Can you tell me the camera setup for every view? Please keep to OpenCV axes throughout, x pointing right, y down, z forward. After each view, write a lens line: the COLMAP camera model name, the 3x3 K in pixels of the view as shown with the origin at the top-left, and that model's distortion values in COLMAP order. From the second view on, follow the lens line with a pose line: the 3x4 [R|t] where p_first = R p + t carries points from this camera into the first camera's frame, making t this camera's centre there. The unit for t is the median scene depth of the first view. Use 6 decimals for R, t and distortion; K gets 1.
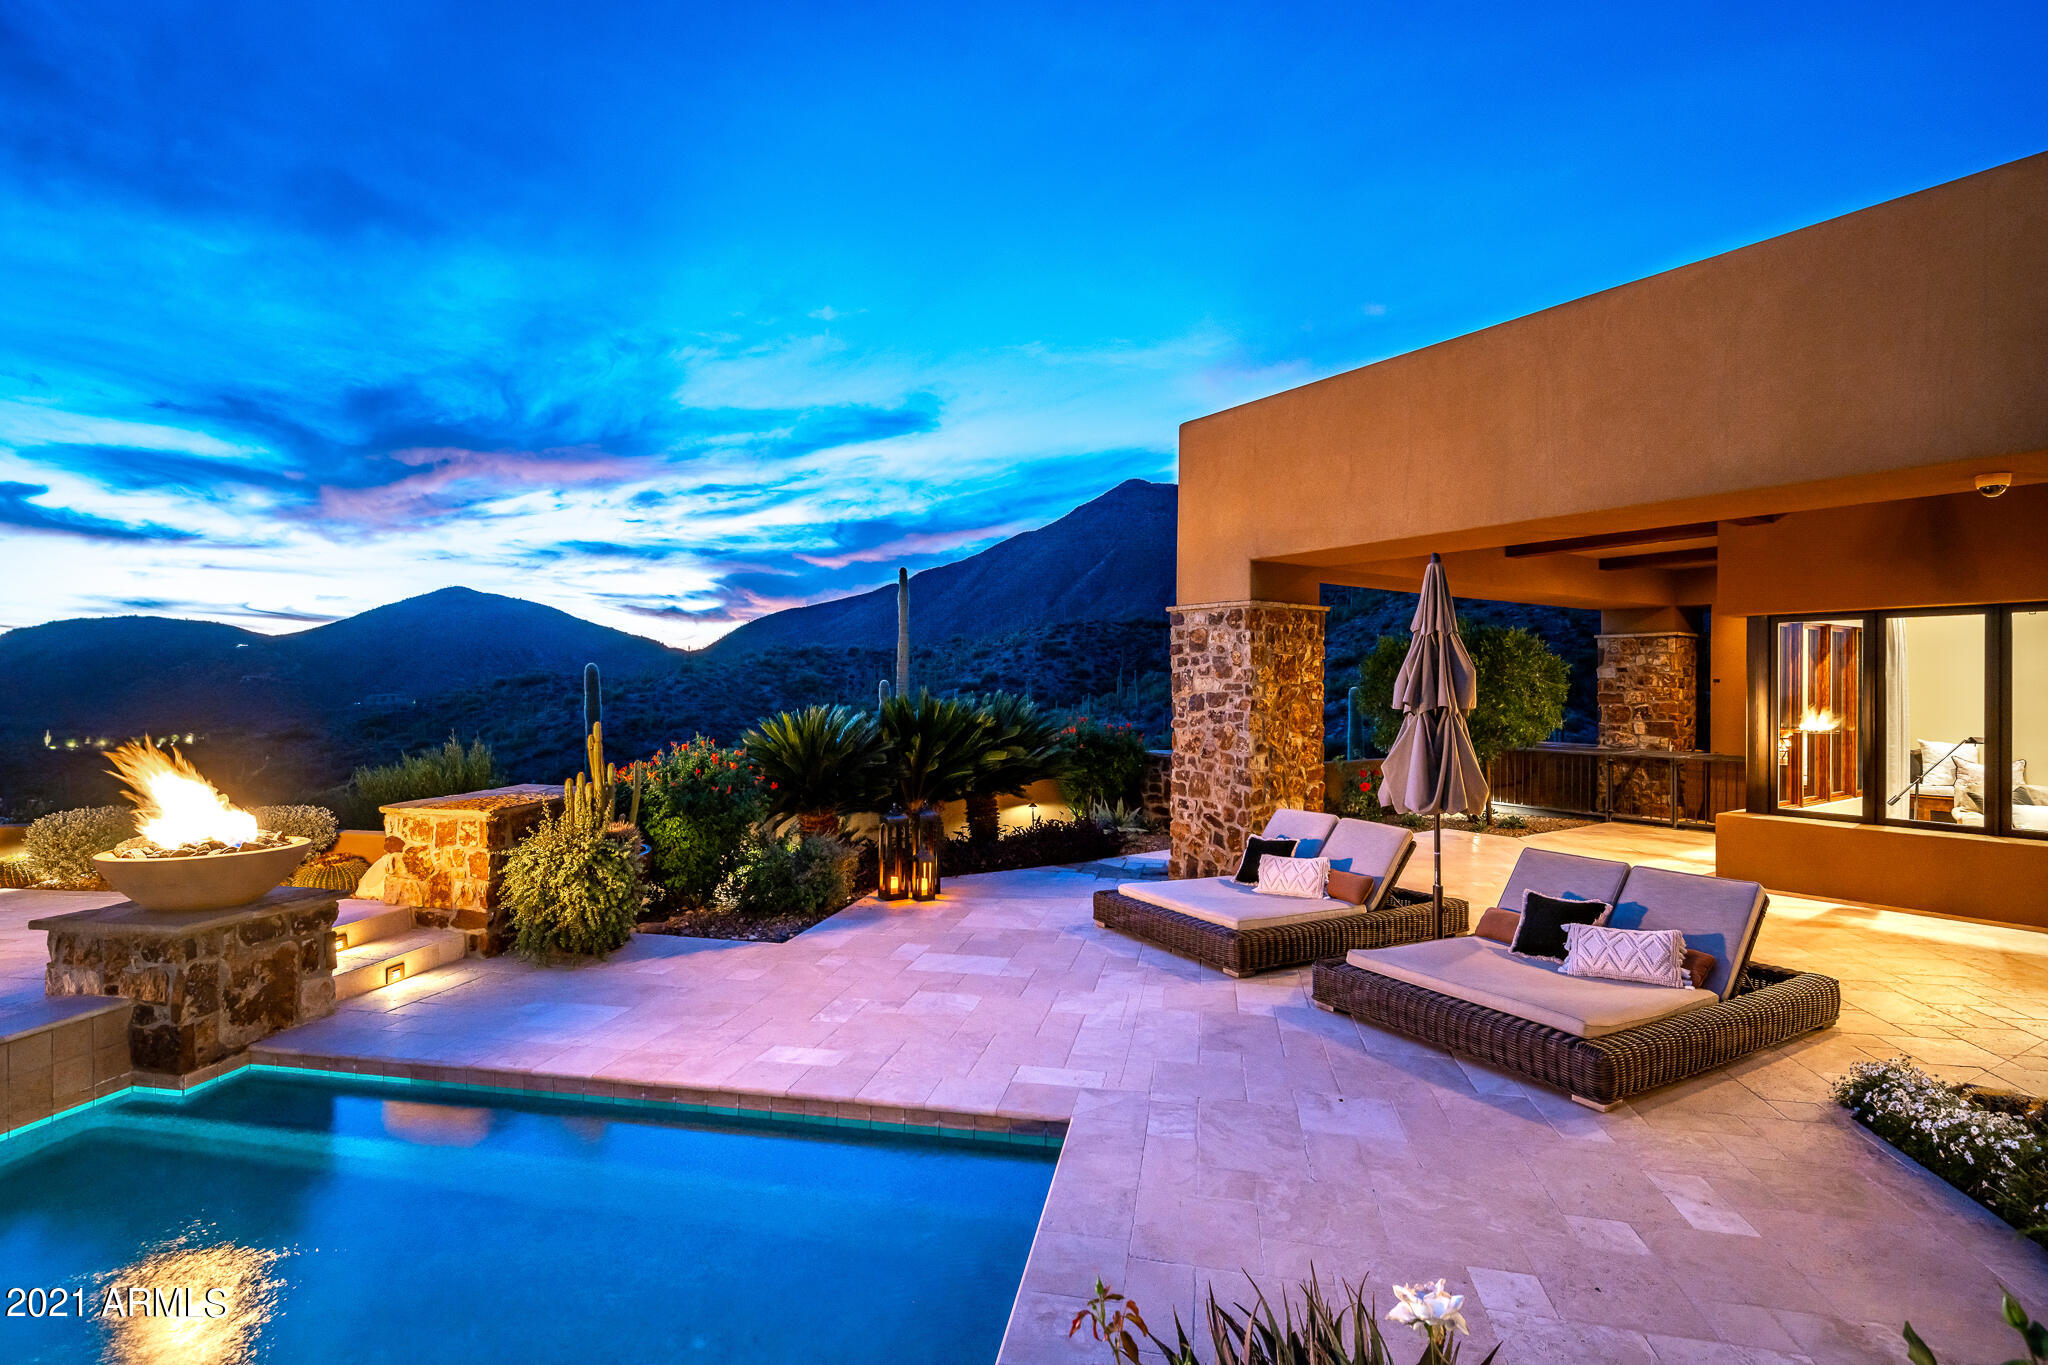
lens RADIAL K [[970.3, 0, 1022.6], [0, 970.3, 690.5], [0, 0, 1]] dist [0.002258, 0.000221]
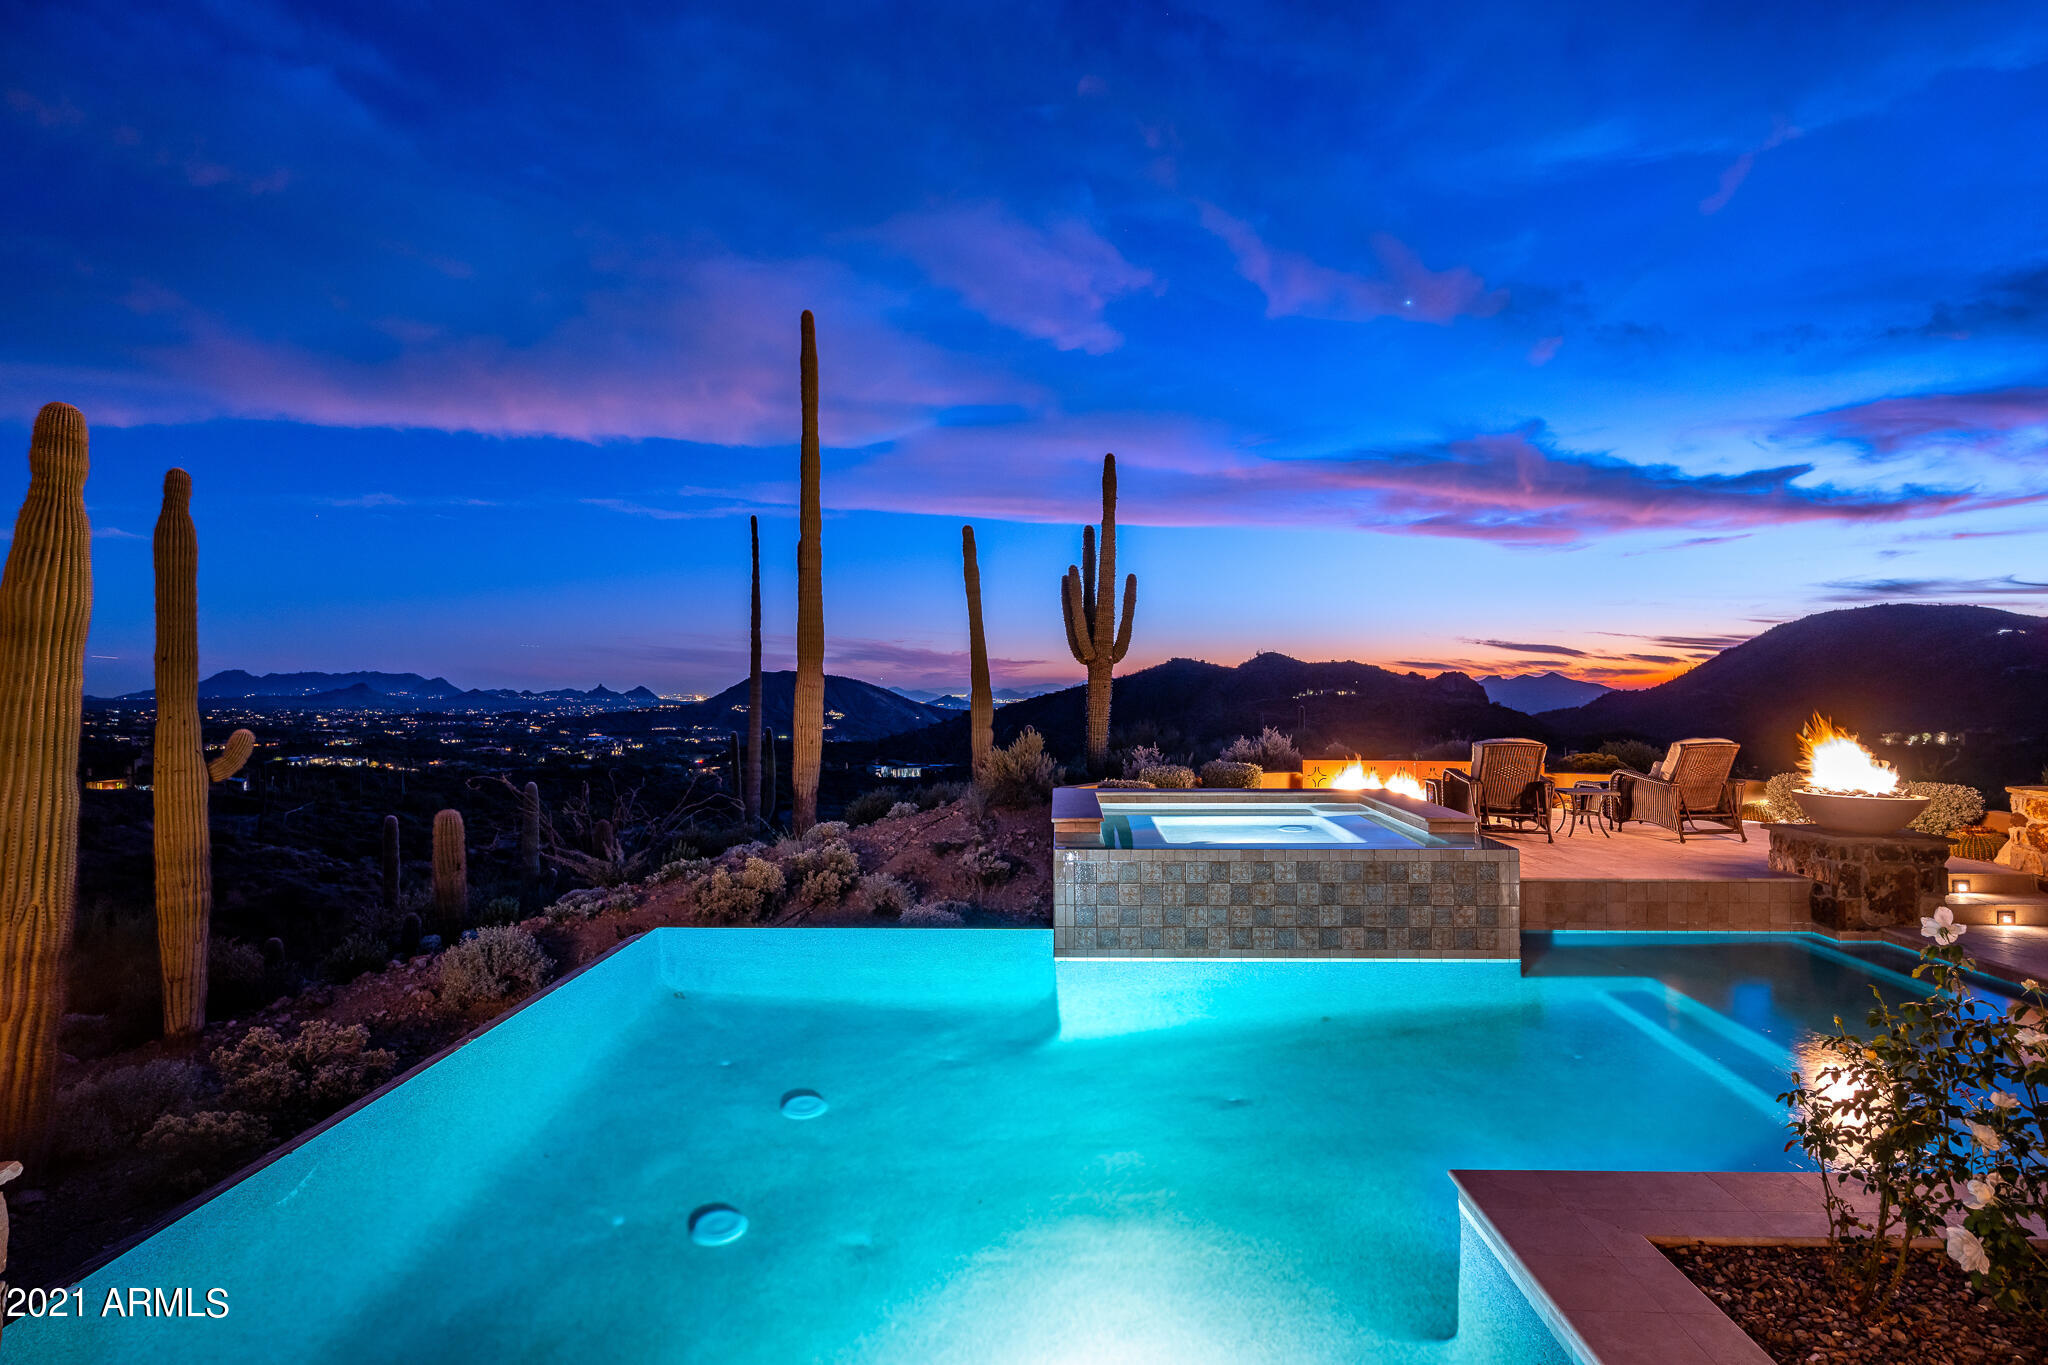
lens RADIAL K [[1104.9, 0, 1025.7], [0, 1104.9, 682.1], [0, 0, 1]] dist [-0.000966, 0.000663]
pose [[0.168885, 0.000675, -0.985636, 0.474416], [-0.002537, 0.999997, 0.000250, -0.007891], [0.985633, 0.002459, 0.168886, -0.423866]]
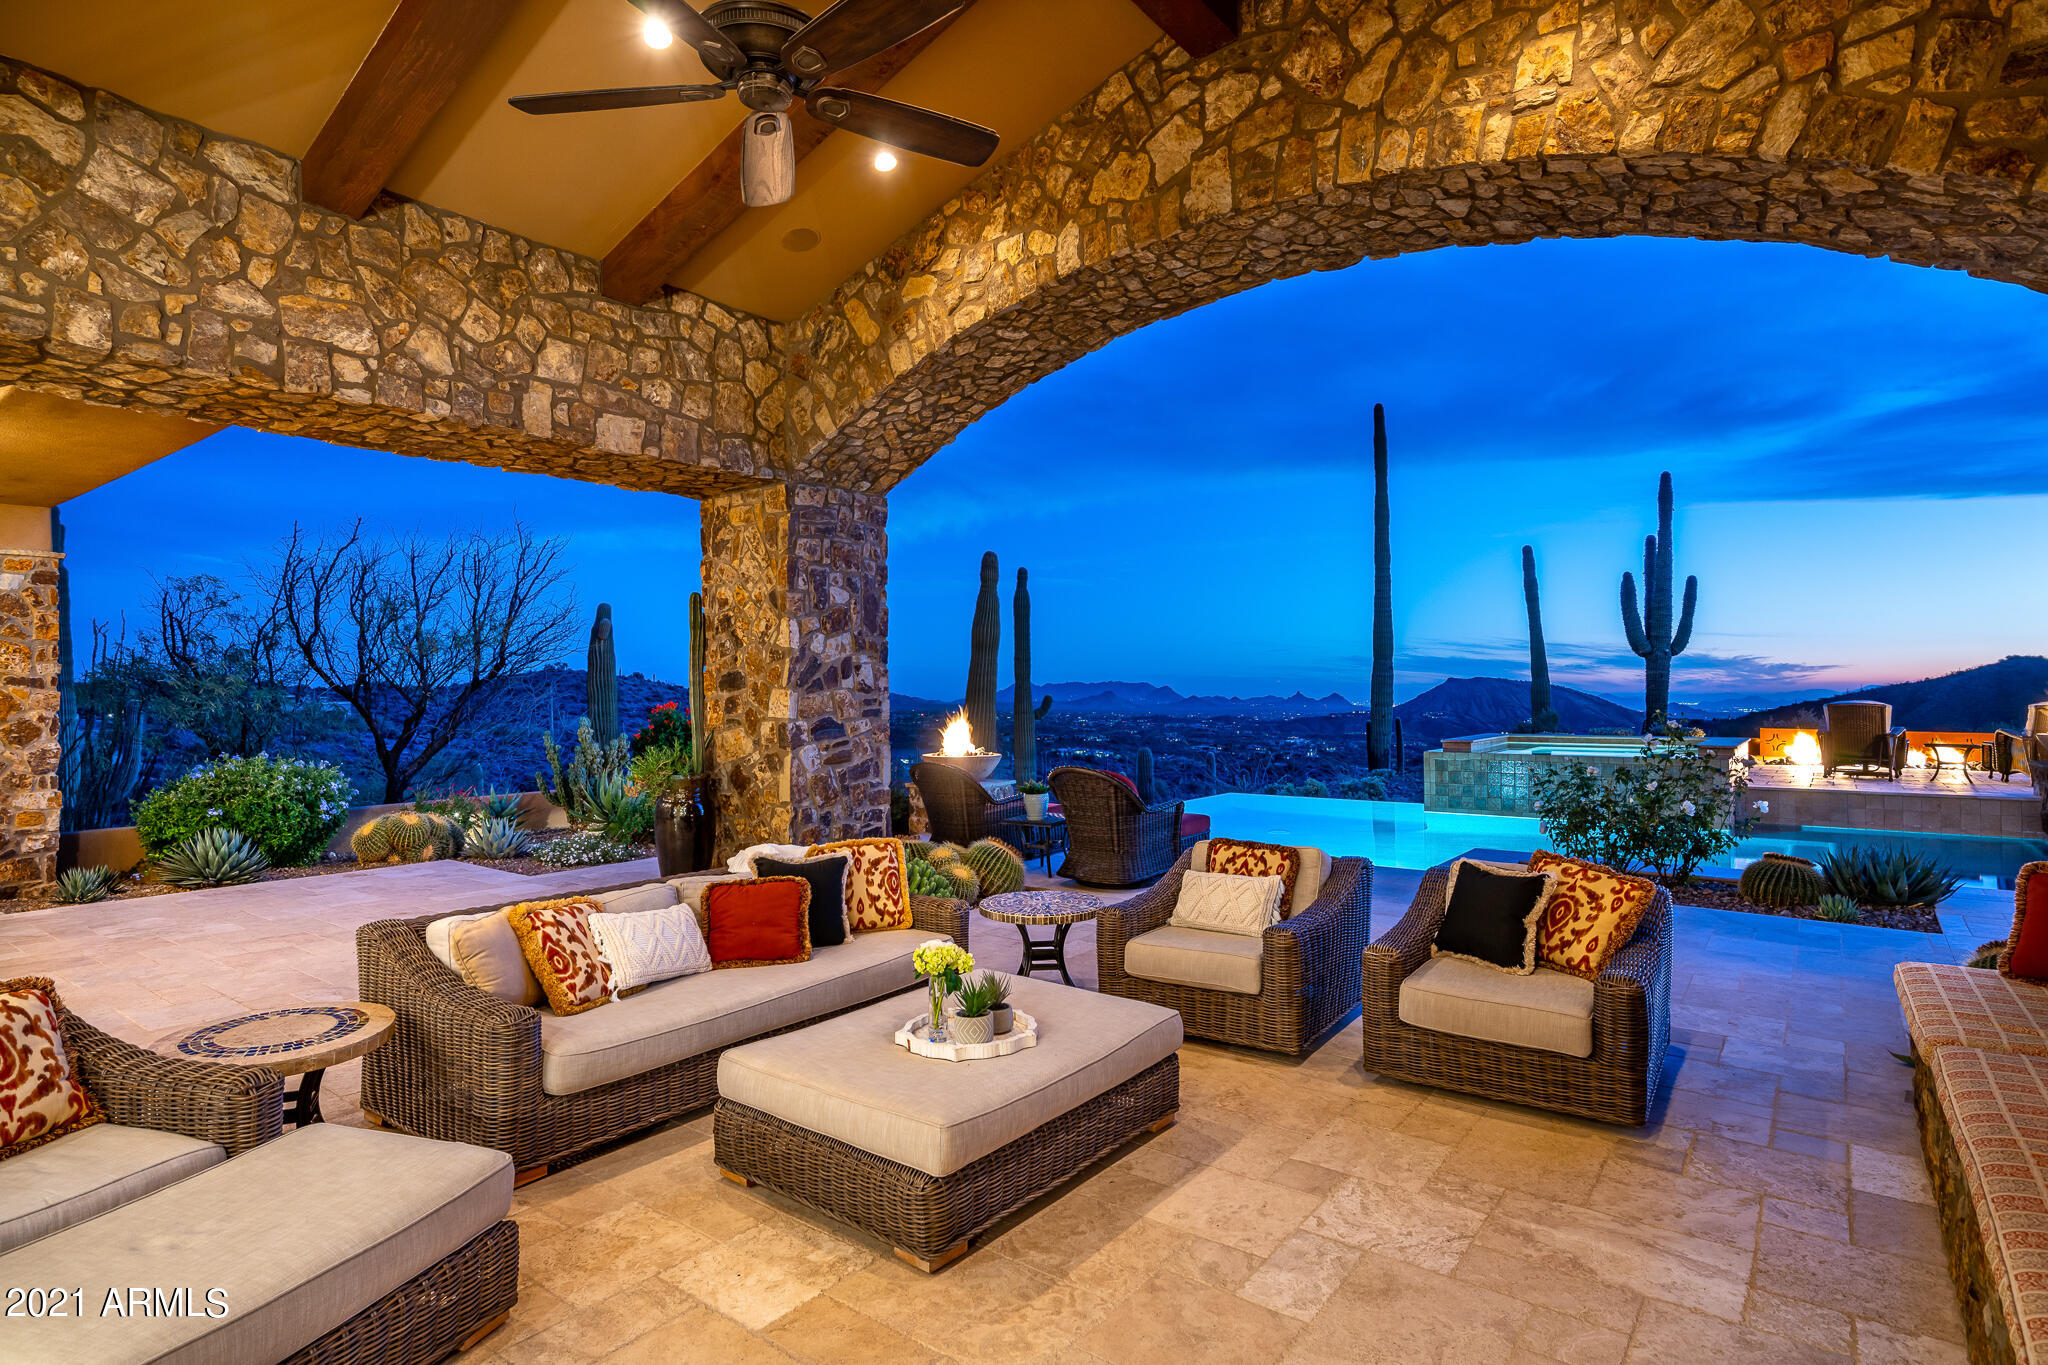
lens RADIAL K [[1057.9, 0, 1018.8], [0, 1057.9, 684.5], [0, 0, 1]] dist [-0.001031, 0.000243]
pose [[-0.441292, -0.003066, -0.897358, 1.495028], [0.001492, 0.999990, -0.004150, 0.048159], [0.897362, -0.003170, -0.441283, 0.004082]]
